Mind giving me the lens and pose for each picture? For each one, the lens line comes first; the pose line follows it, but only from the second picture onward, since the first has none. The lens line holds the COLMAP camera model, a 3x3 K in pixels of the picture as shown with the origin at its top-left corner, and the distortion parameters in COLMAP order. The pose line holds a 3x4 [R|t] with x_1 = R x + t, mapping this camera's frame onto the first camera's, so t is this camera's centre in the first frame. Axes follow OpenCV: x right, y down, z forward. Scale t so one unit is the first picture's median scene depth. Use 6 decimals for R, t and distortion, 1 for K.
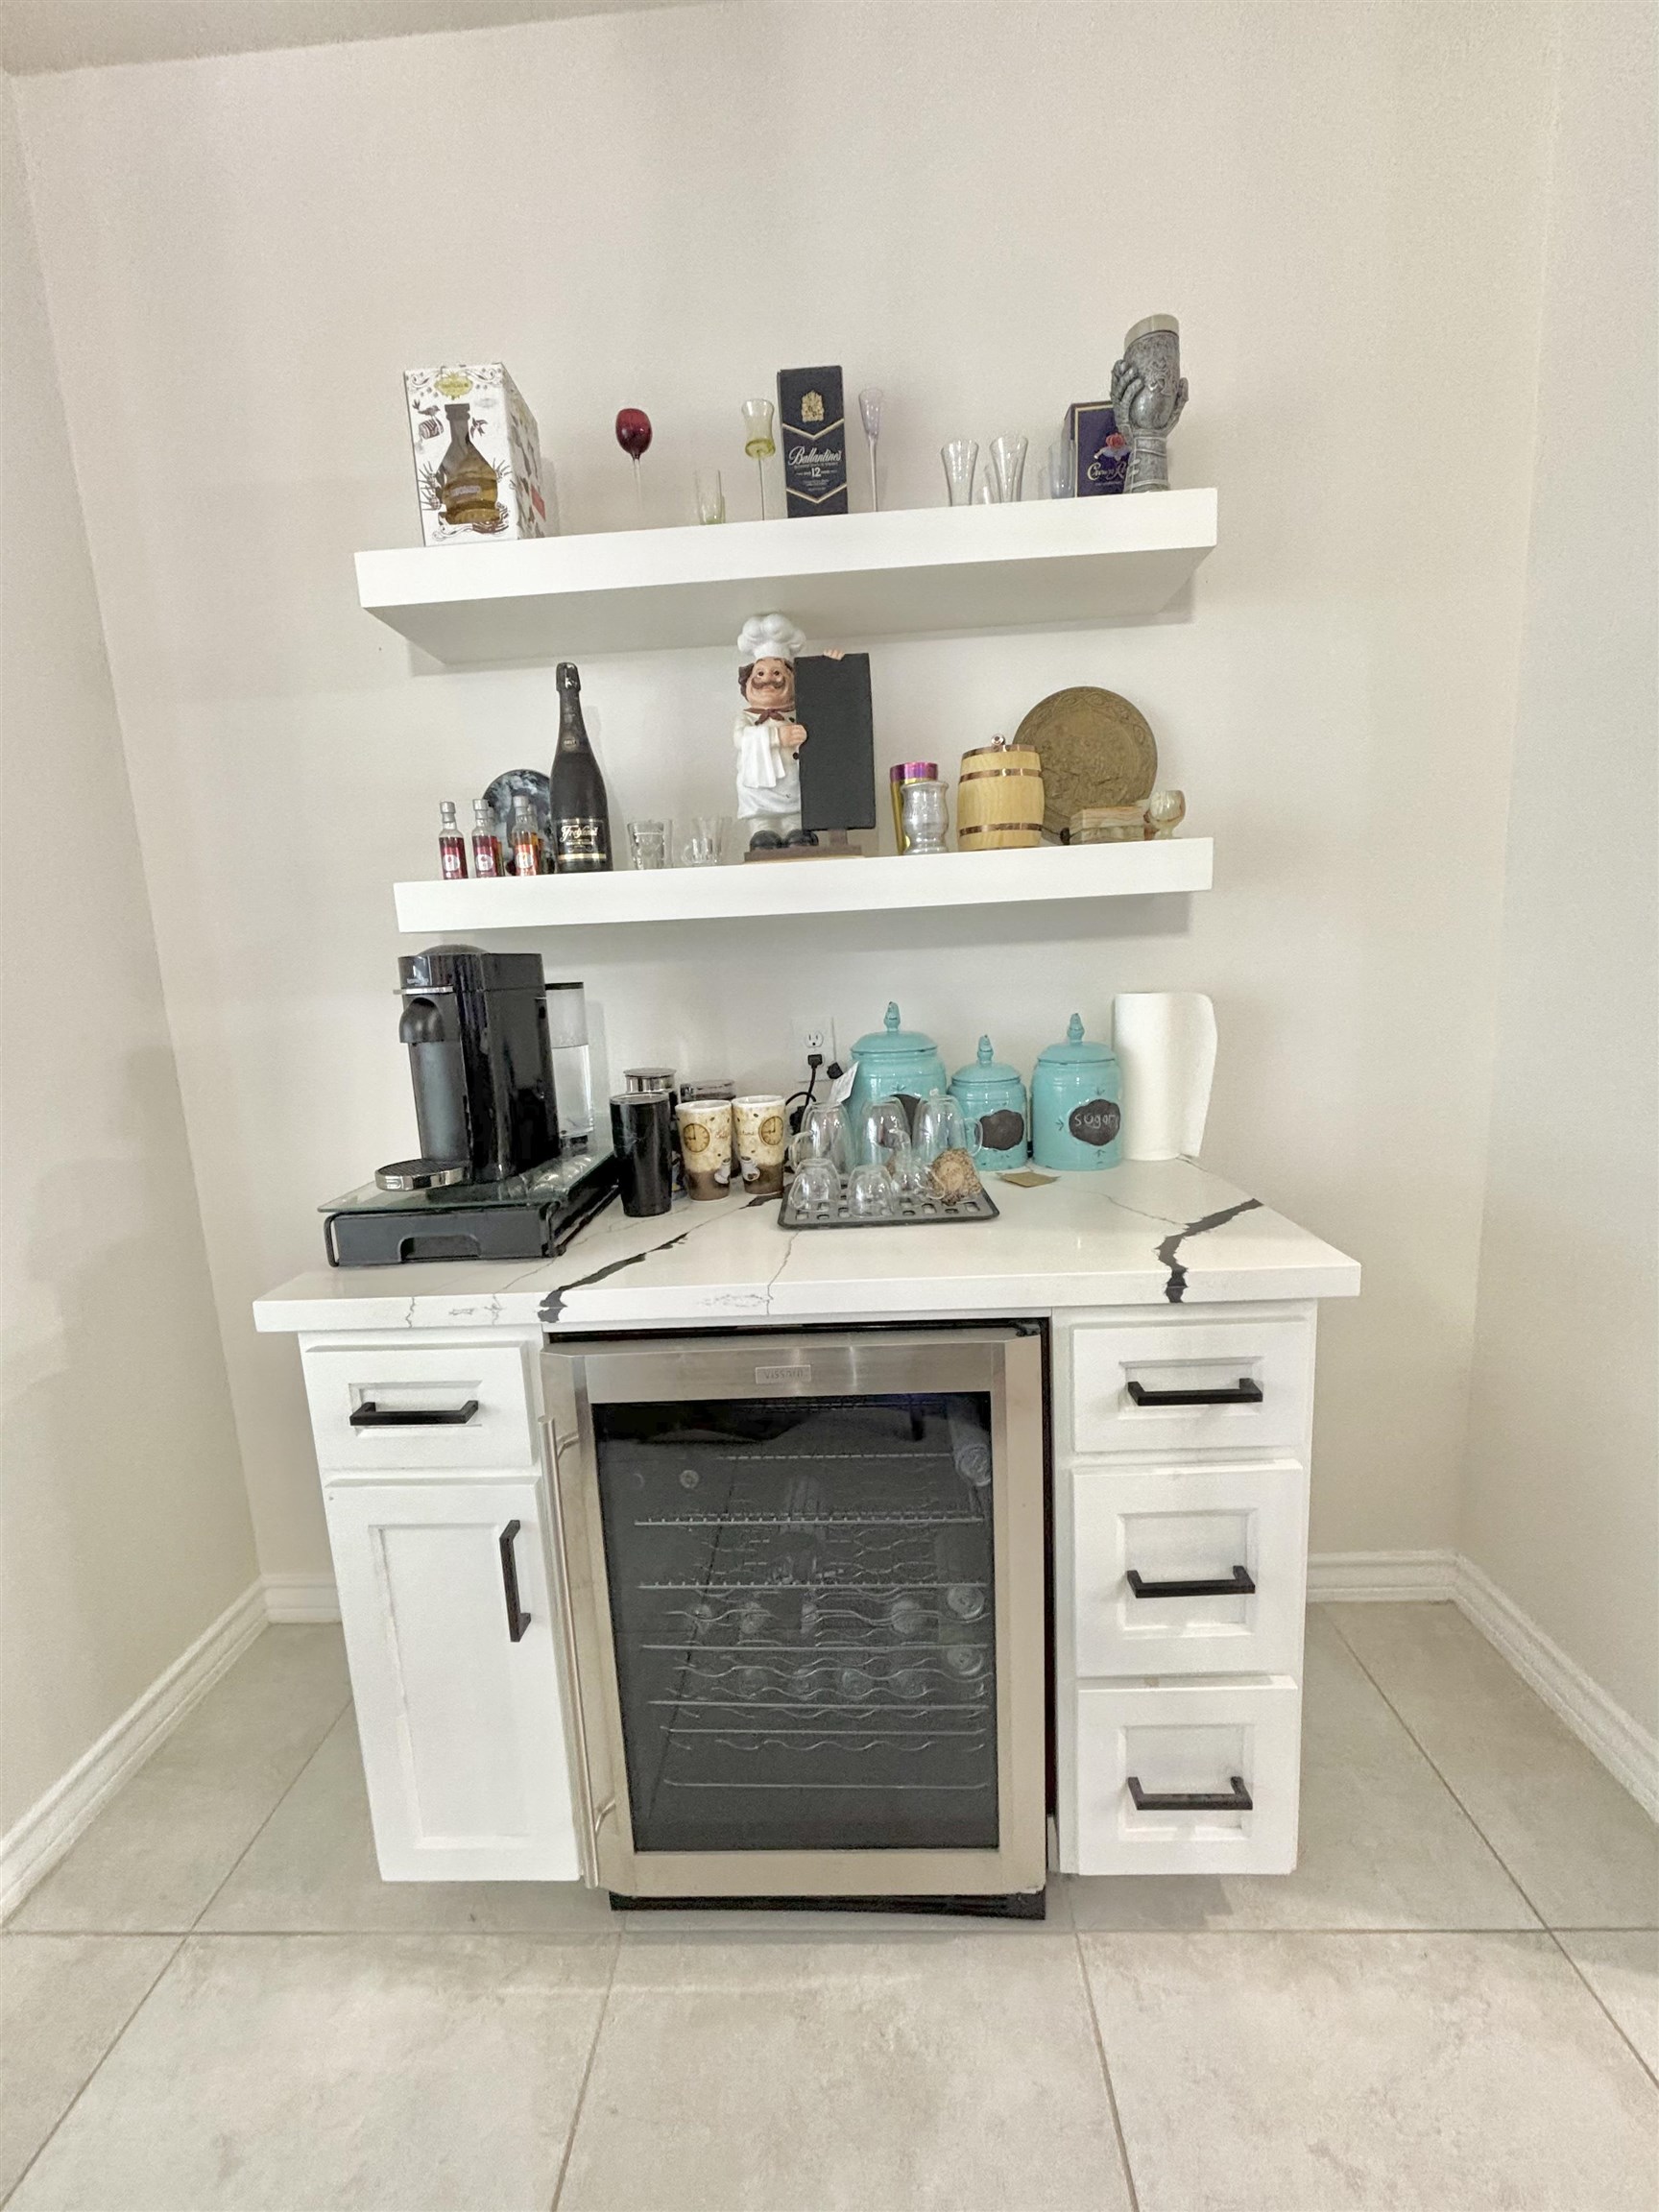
lens RADIAL K [[908.3, 0, 826.5], [0, 908.3, 1114.0], [0, 0, 1]] dist [0.014148, -0.018975]
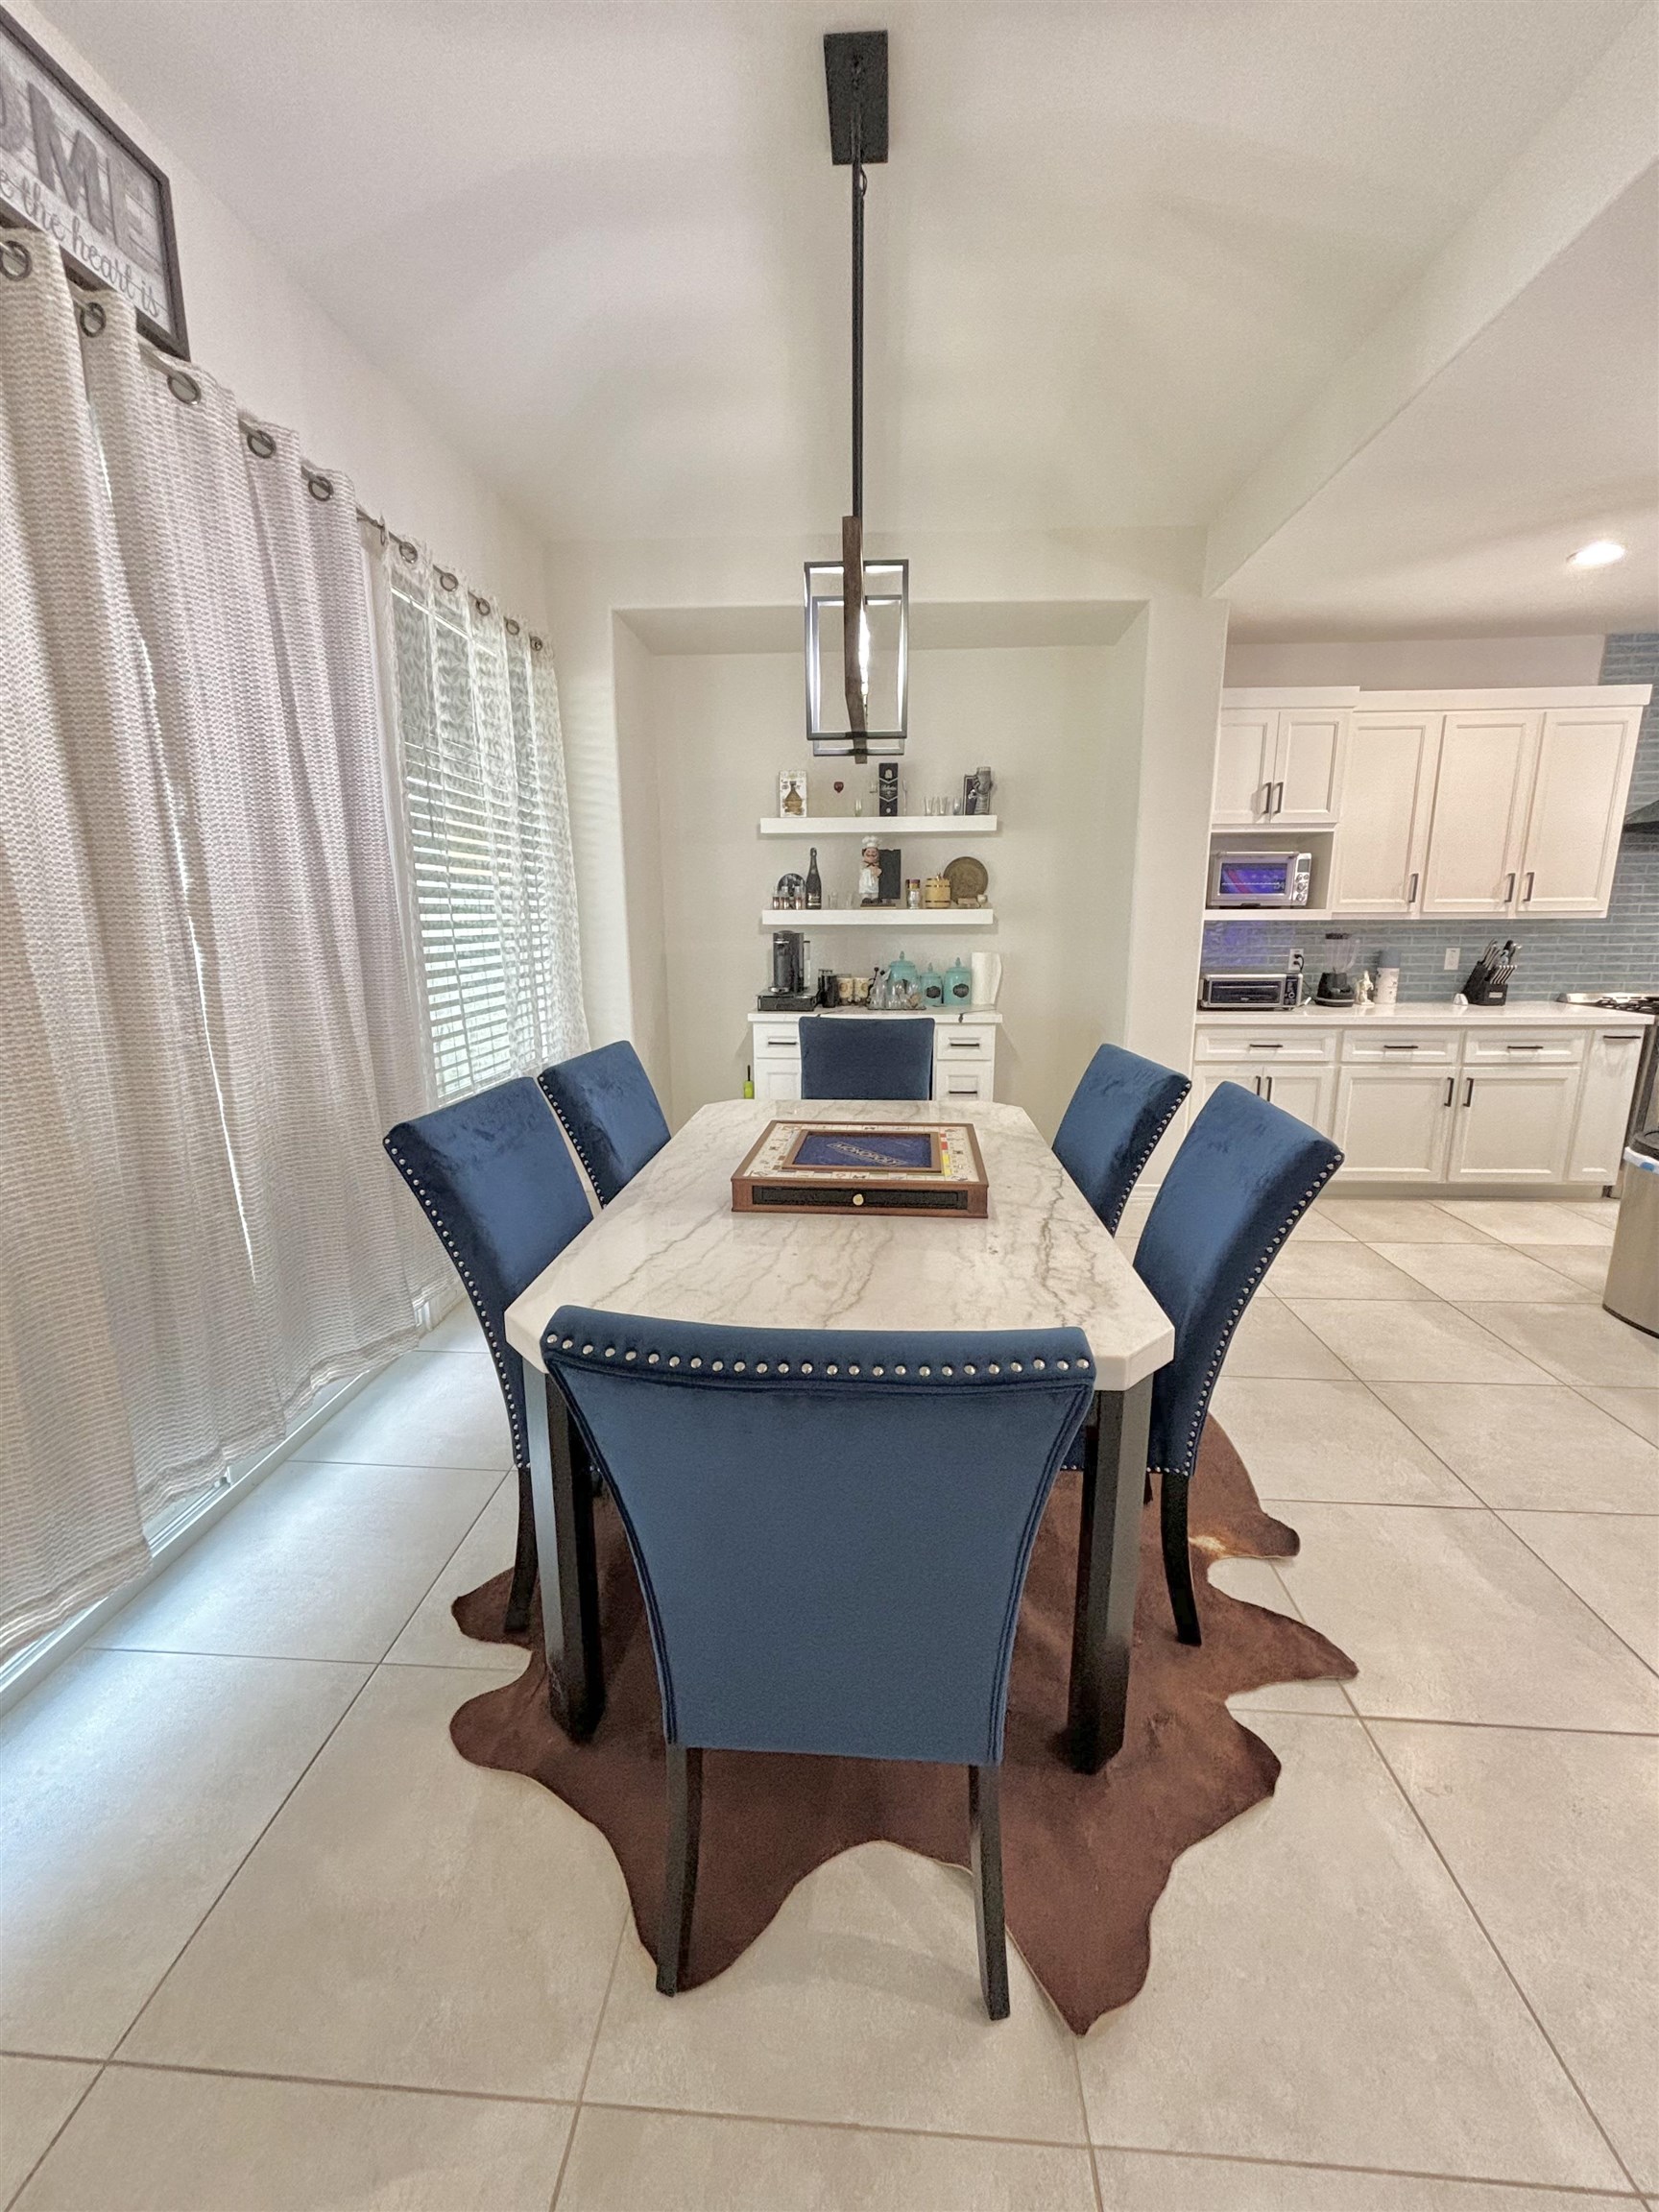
lens RADIAL K [[879.8, 0, 829.5], [0, 879.8, 1106.0], [0, 0, 1]] dist [0.021841, -0.016747]
pose [[0.998455, 0.054109, -0.012634, -0.128610], [-0.053483, 0.997531, 0.045513, 0.325320], [0.015066, -0.044767, 0.998884, -2.368820]]
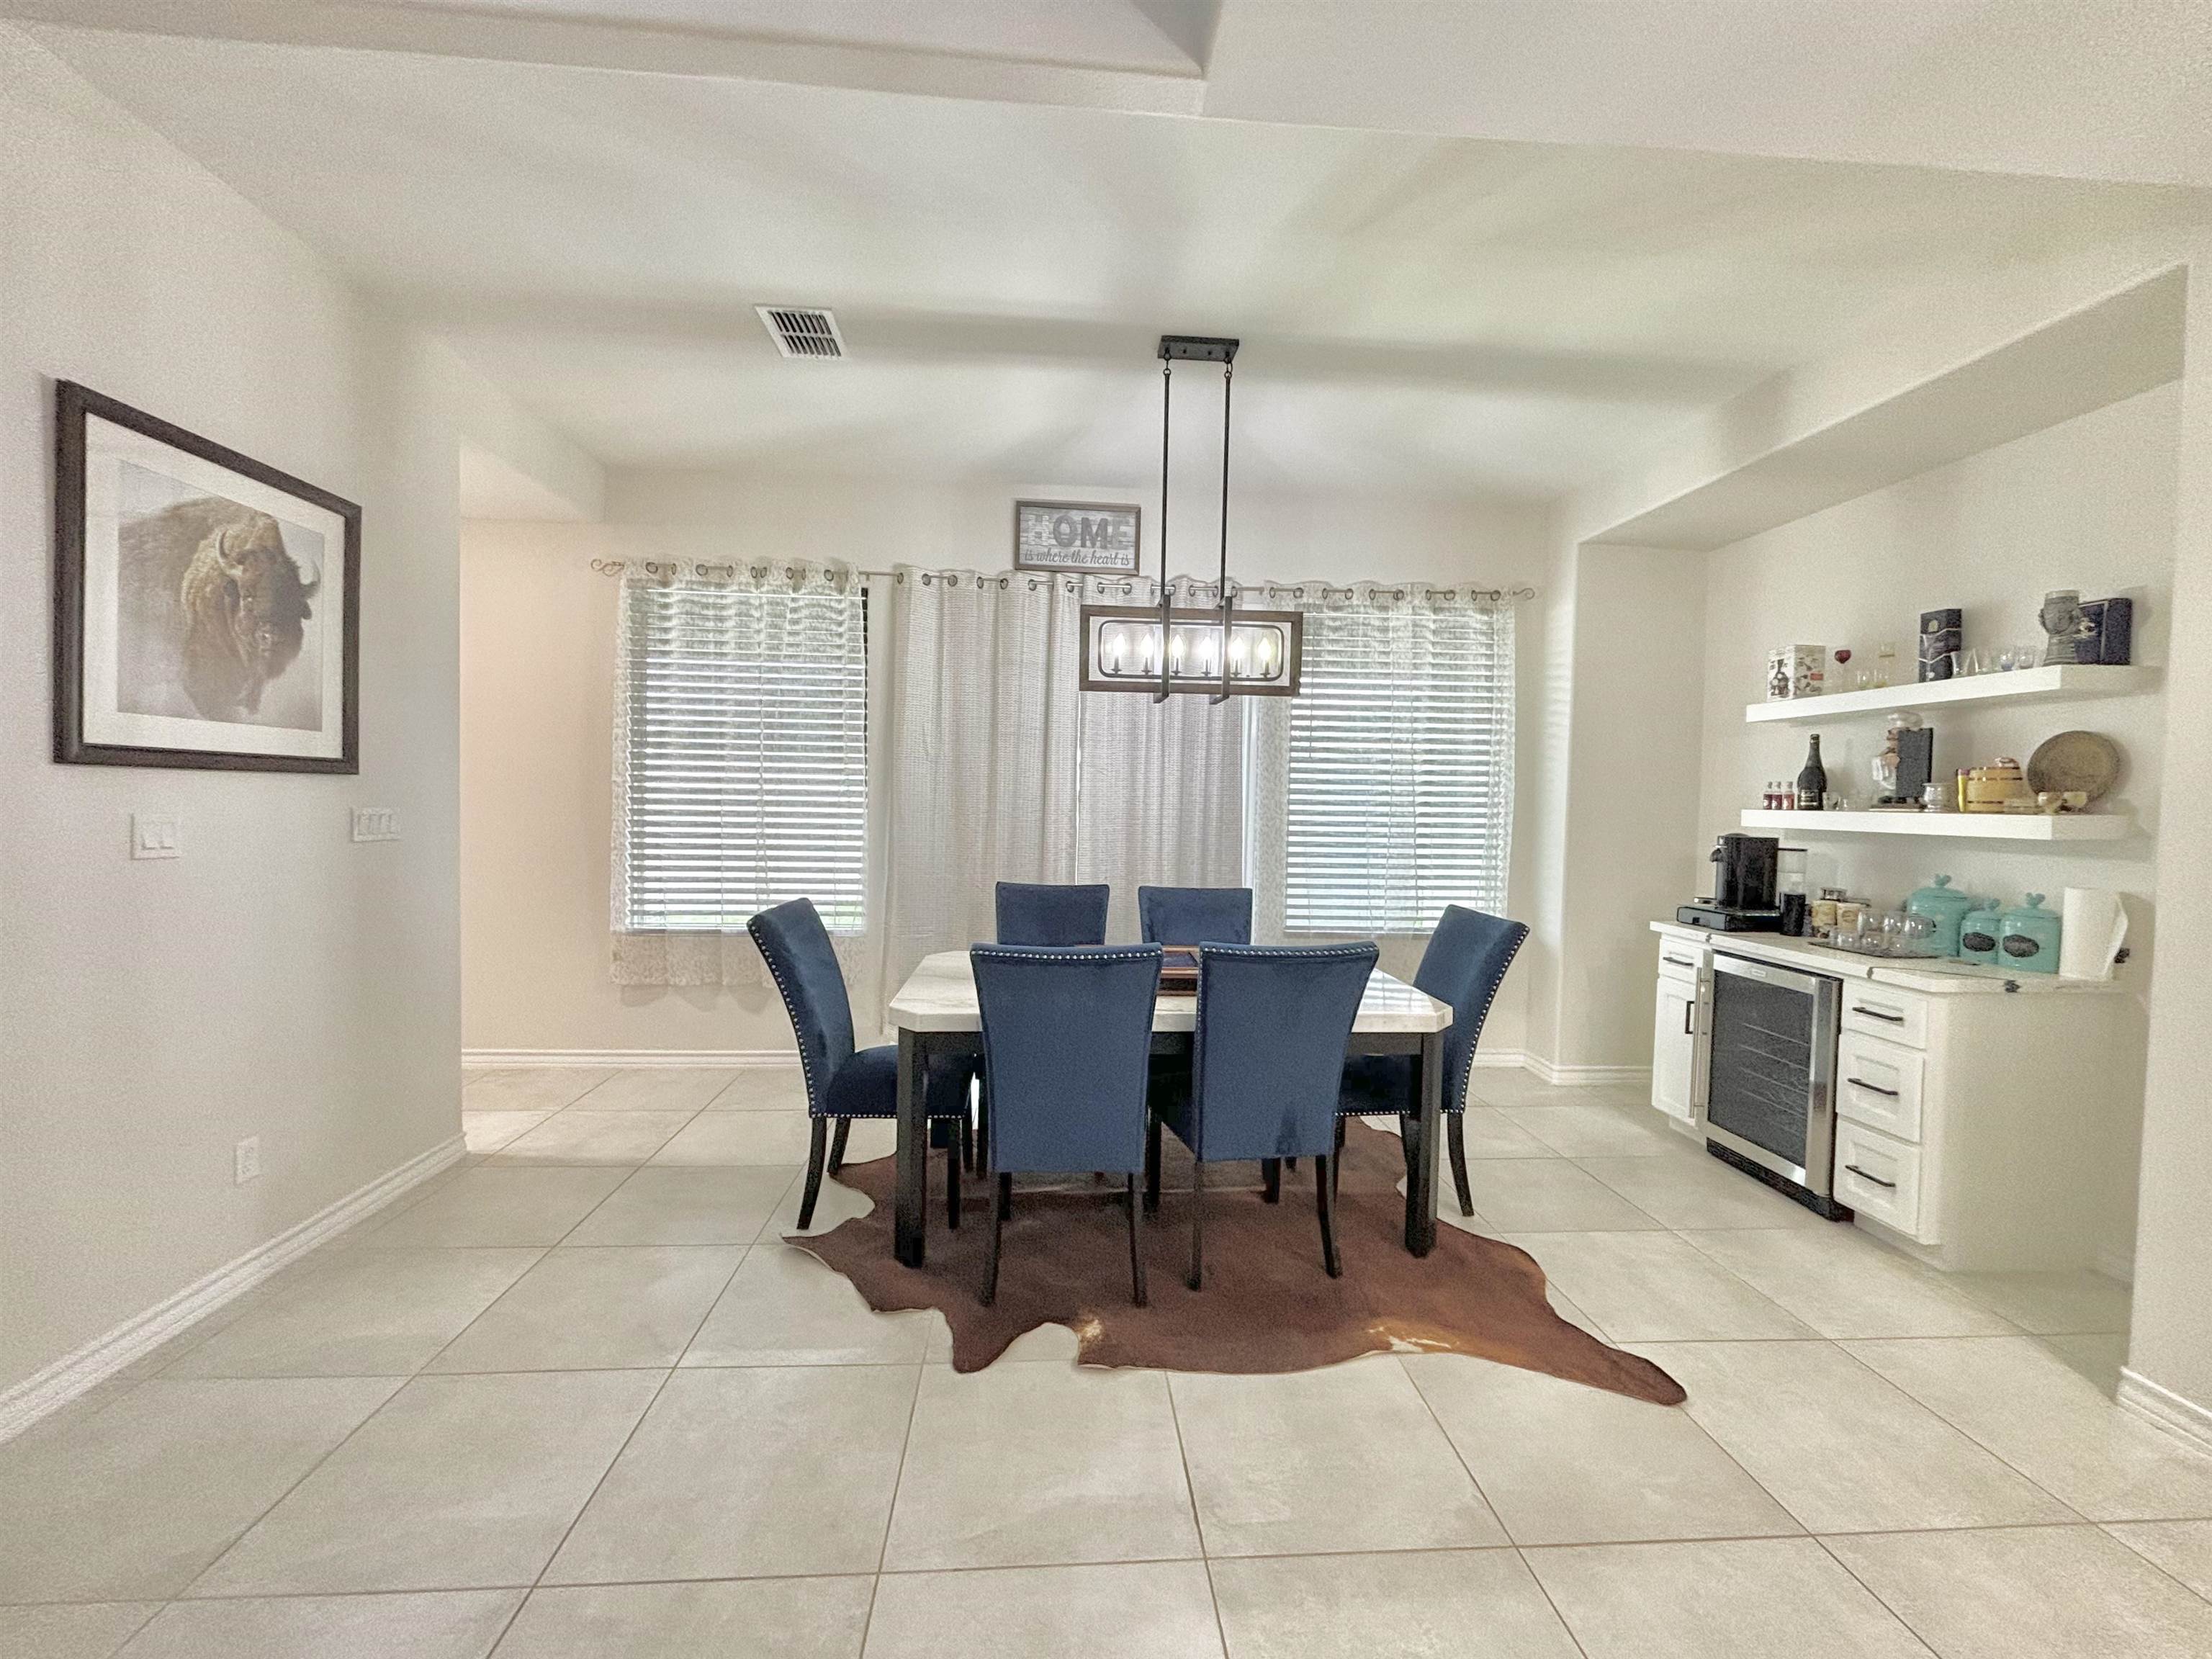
lens RADIAL K [[879.8, 0, 1105.2], [0, 879.8, 816.9], [0, 0, 1]] dist [0.021841, -0.016747]
pose [[0.114299, 0.074928, -0.990617, 2.086757], [-0.189162, 0.980550, 0.052340, 0.009524], [0.975271, 0.181404, 0.126250, -1.340321]]
